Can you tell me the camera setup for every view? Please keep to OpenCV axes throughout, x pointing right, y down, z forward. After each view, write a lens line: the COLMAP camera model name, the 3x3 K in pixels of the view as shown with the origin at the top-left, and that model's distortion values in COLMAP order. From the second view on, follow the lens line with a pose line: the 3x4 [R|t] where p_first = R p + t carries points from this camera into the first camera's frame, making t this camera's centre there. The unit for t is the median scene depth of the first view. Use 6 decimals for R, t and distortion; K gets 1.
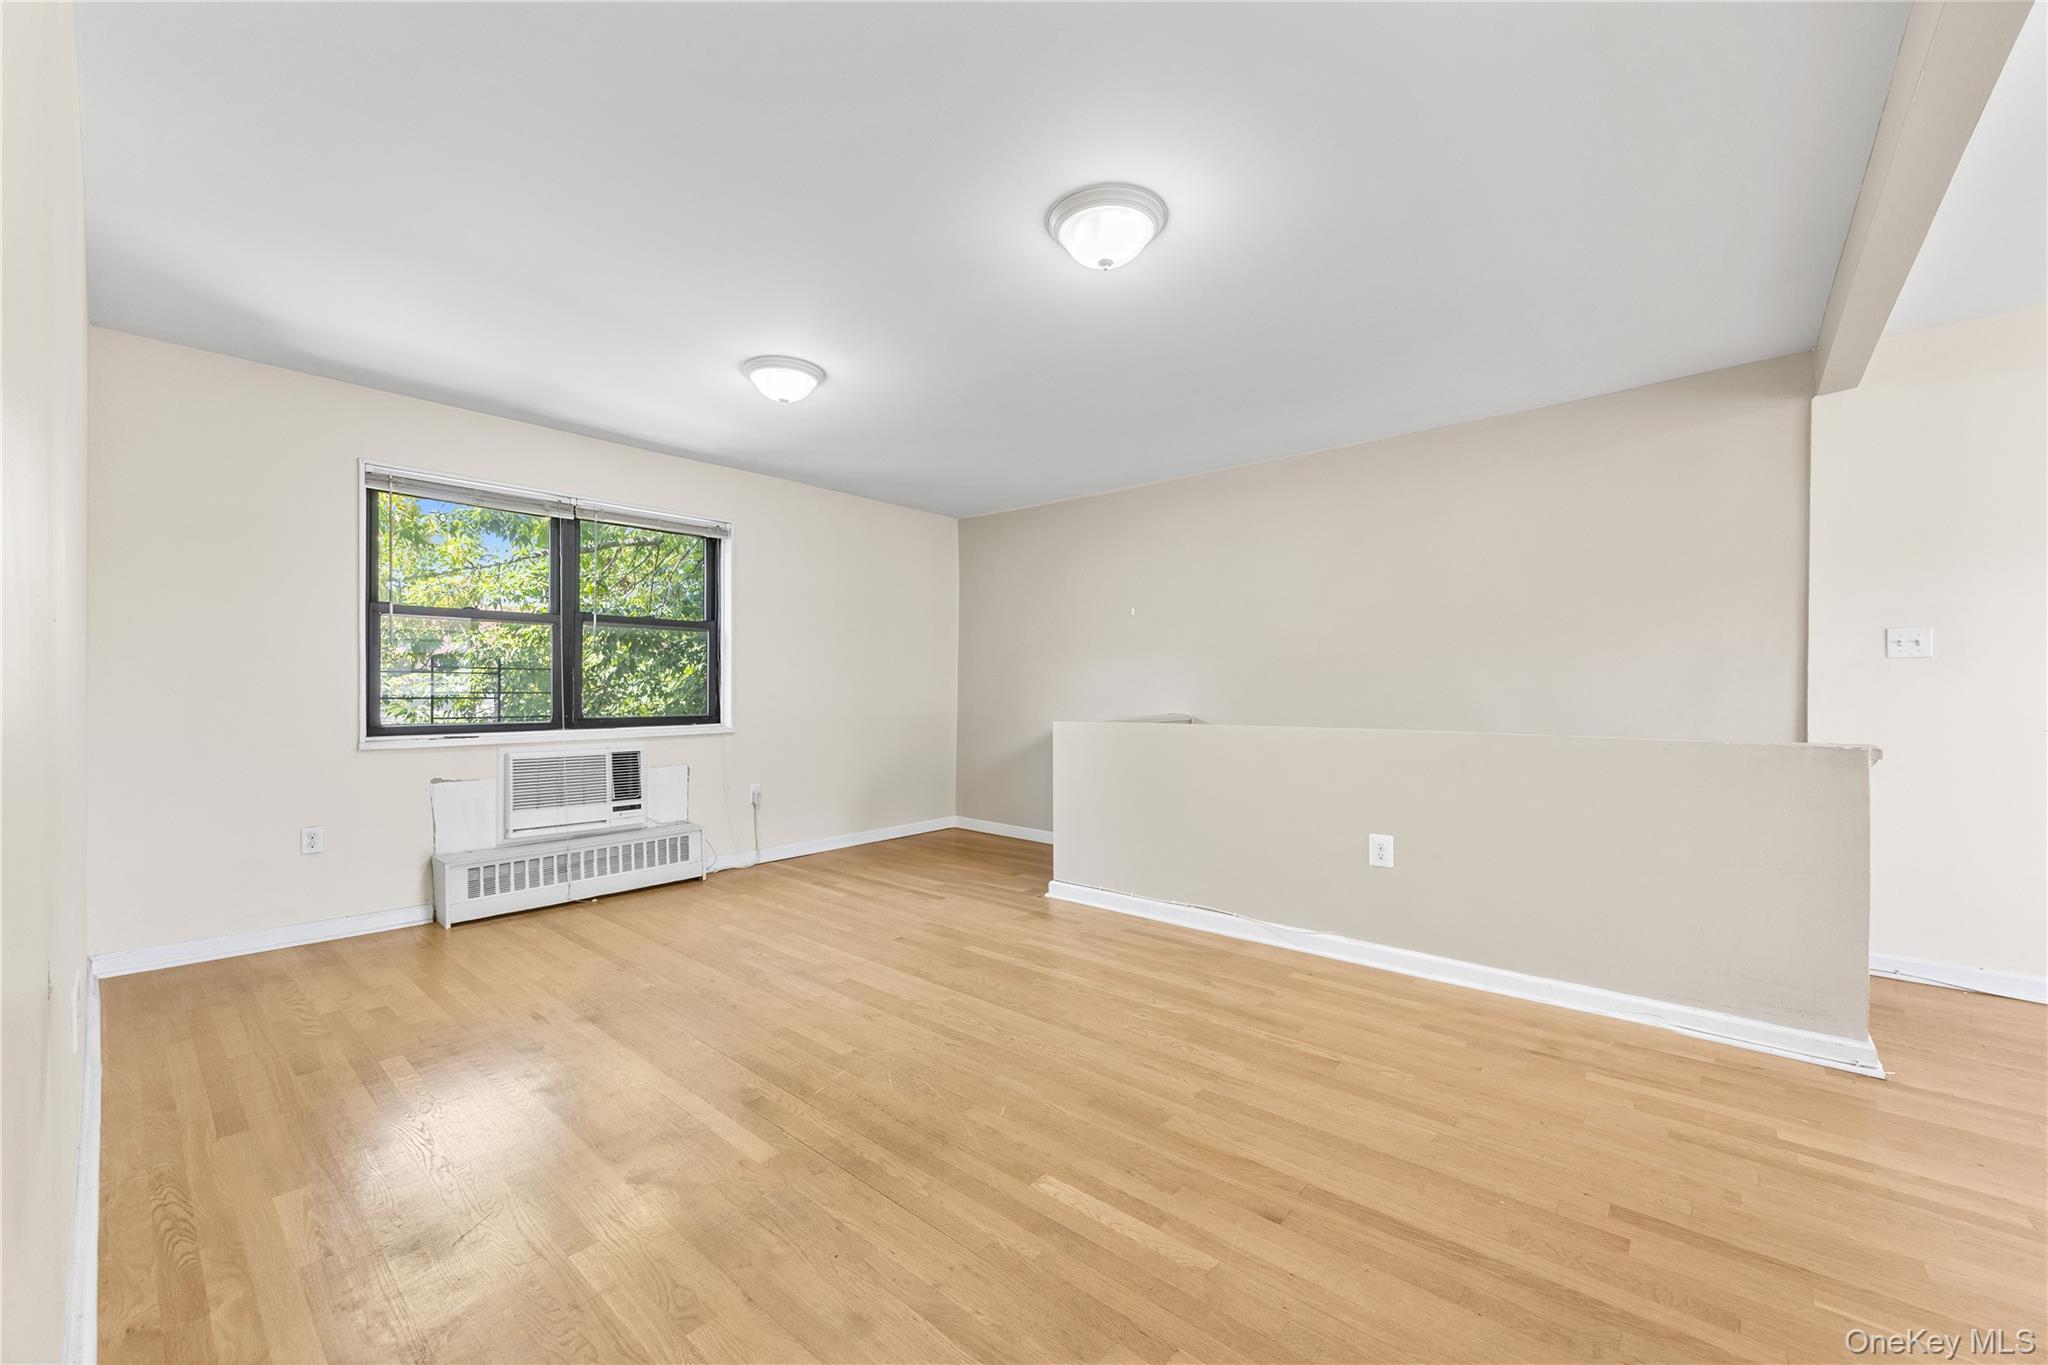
lens RADIAL K [[794.2, 0, 1074.6], [0, 794.2, 691.9], [0, 0, 1]] dist [-0.003328, 0.000086]
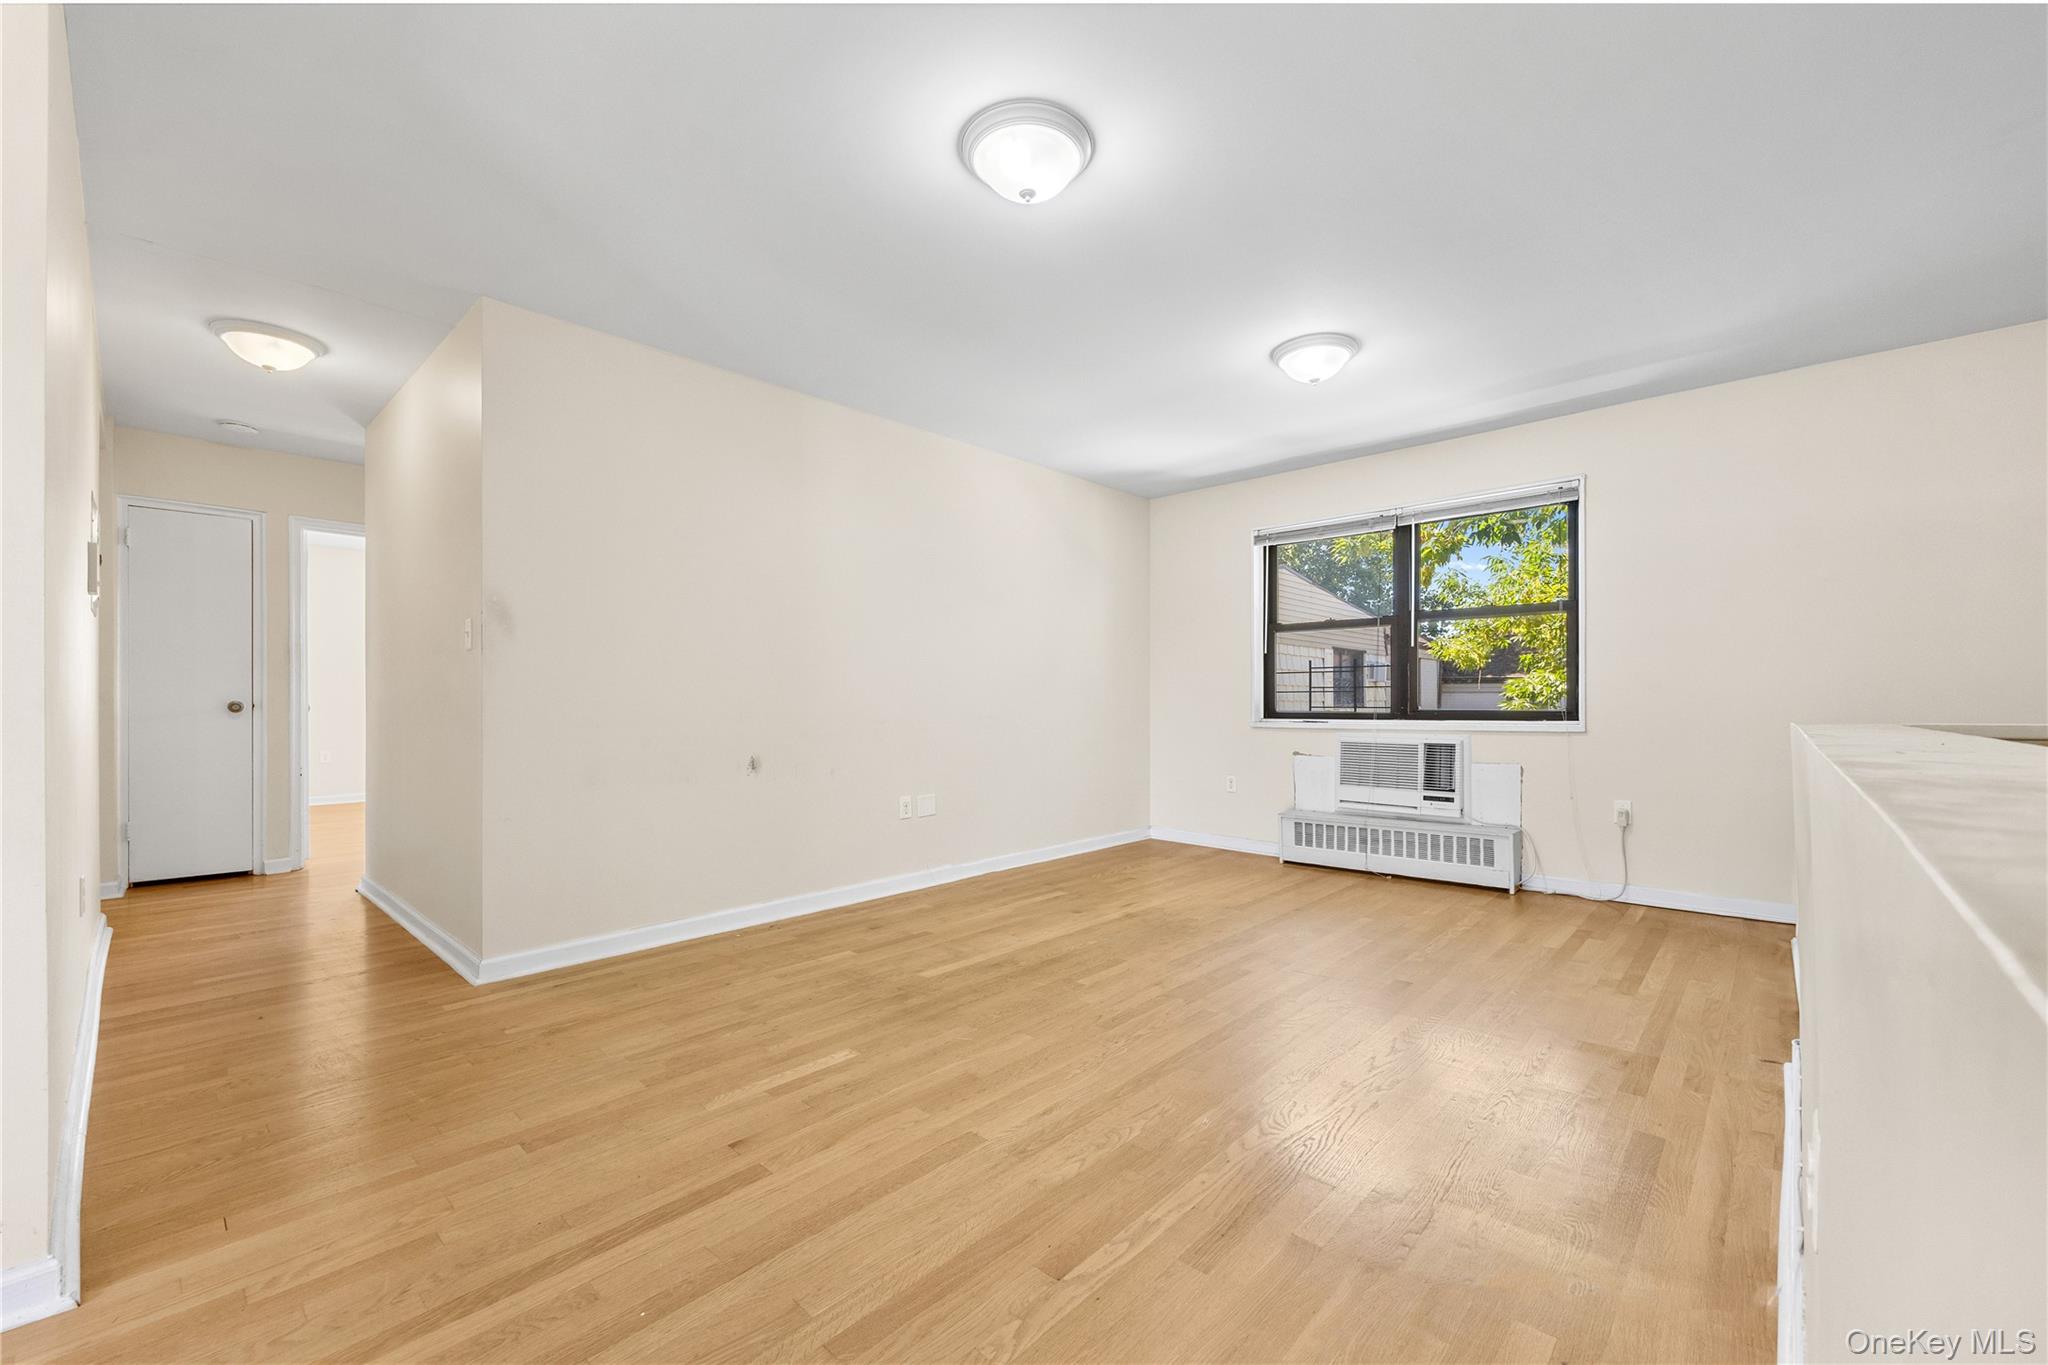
lens RADIAL K [[794.2, 0, 1016.6], [0, 794.2, 696.5], [0, 0, 1]] dist [-0.003328, 0.000086]
pose [[-0.046005, -0.007425, -0.998914, 0.586426], [0.001630, 0.999970, -0.007508, 0.027927], [0.998940, -0.001973, -0.045992, 0.636581]]
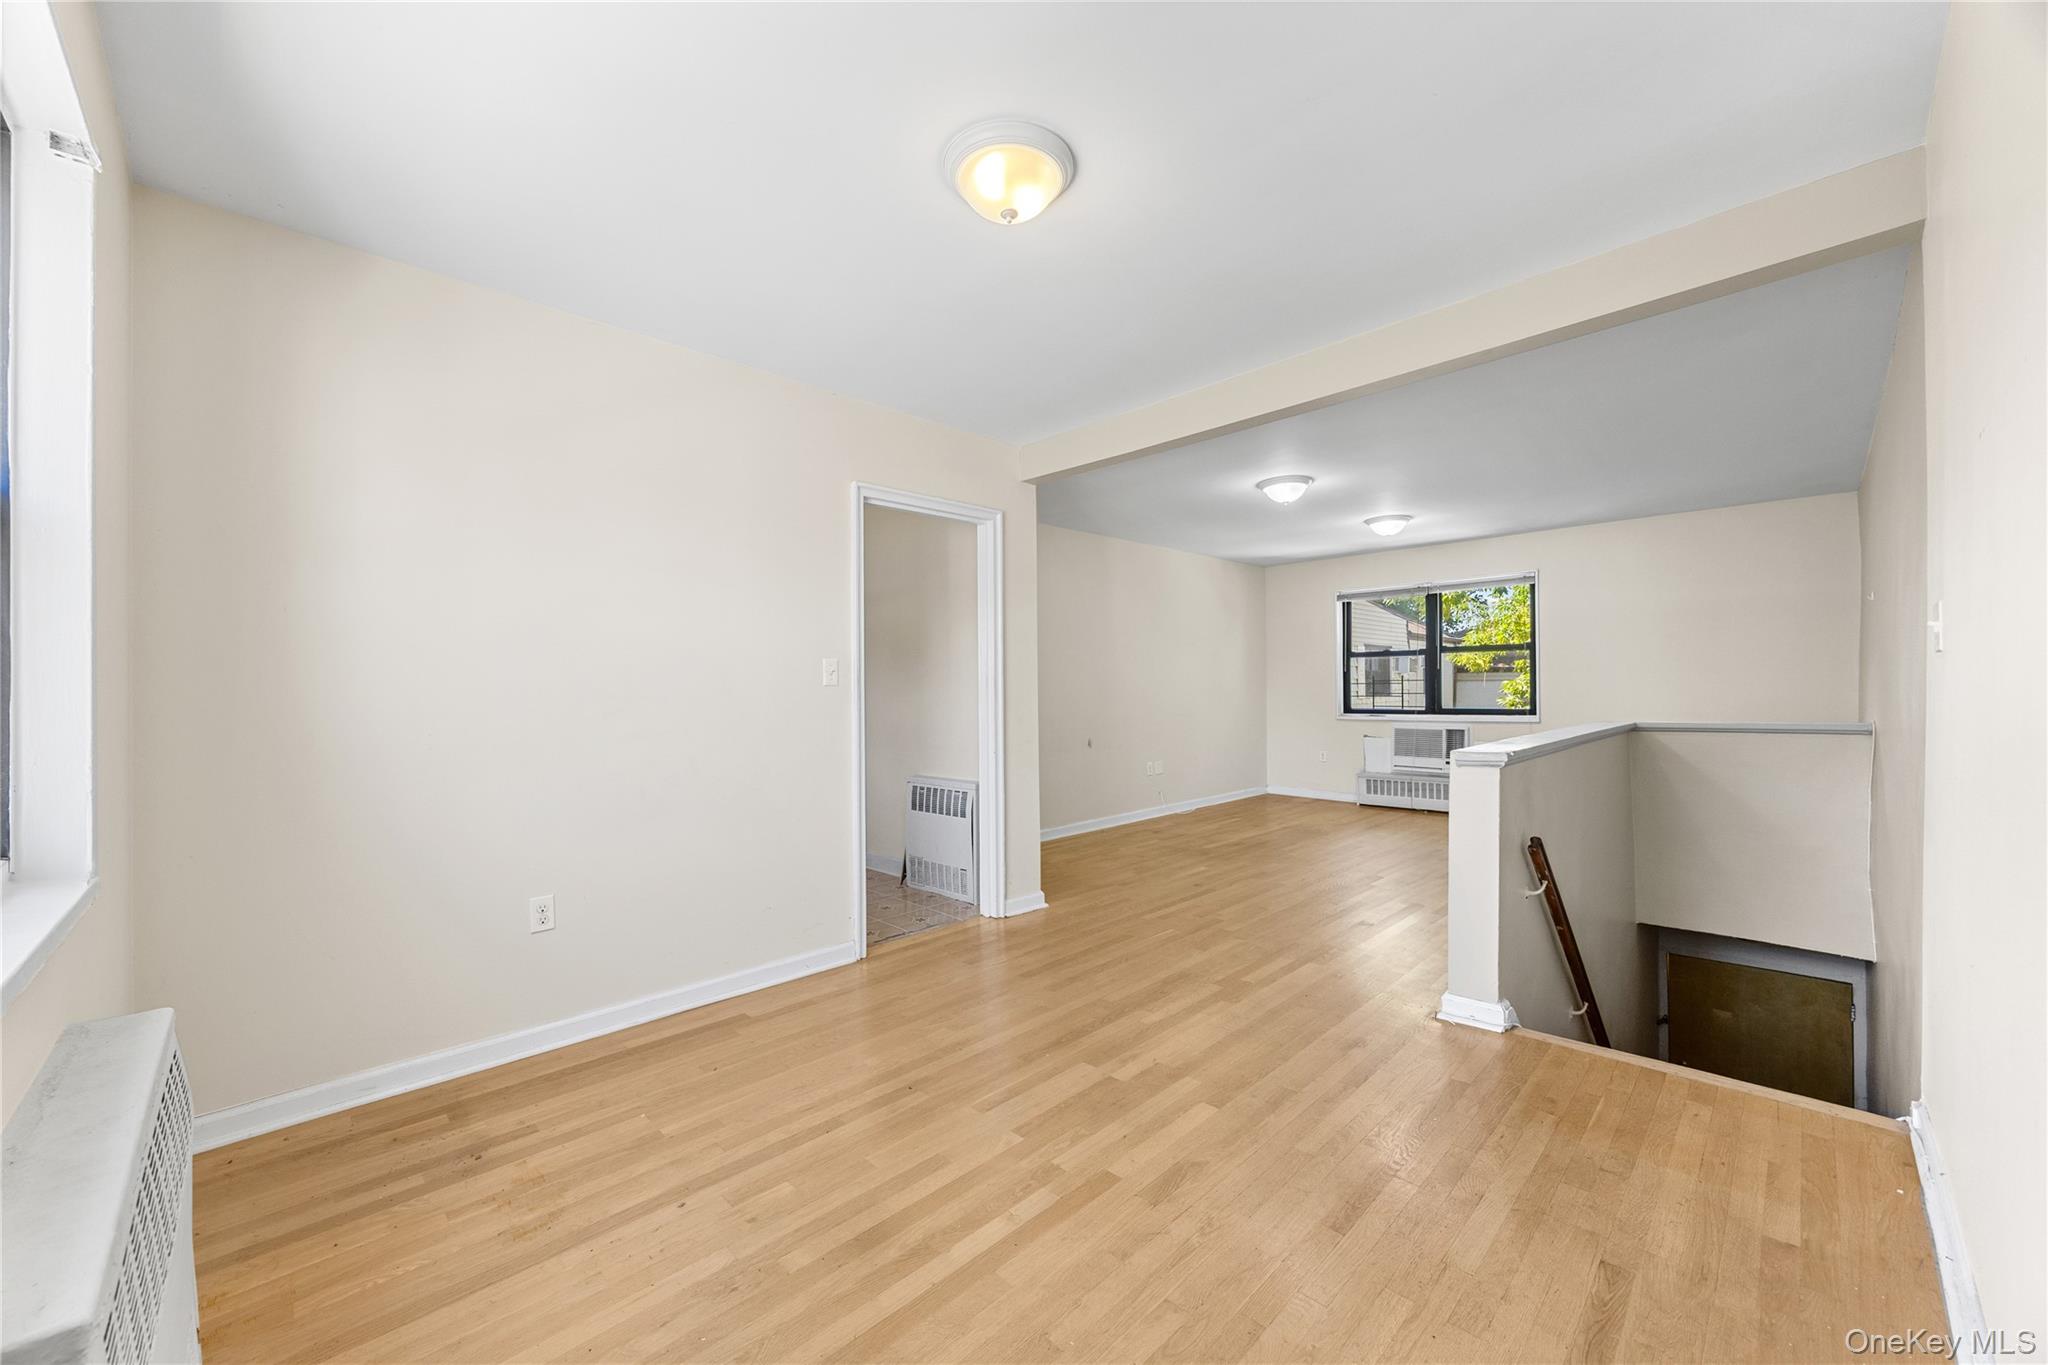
lens RADIAL K [[794.2, 0, 1064.9], [0, 794.2, 675.7], [0, 0, 1]] dist [-0.003328, 0.000086]
pose [[-0.013104, -0.014761, -0.999805, 1.389570], [0.007171, 0.999864, -0.014856, -0.022853], [0.999888, -0.007364, -0.012996, 0.255135]]
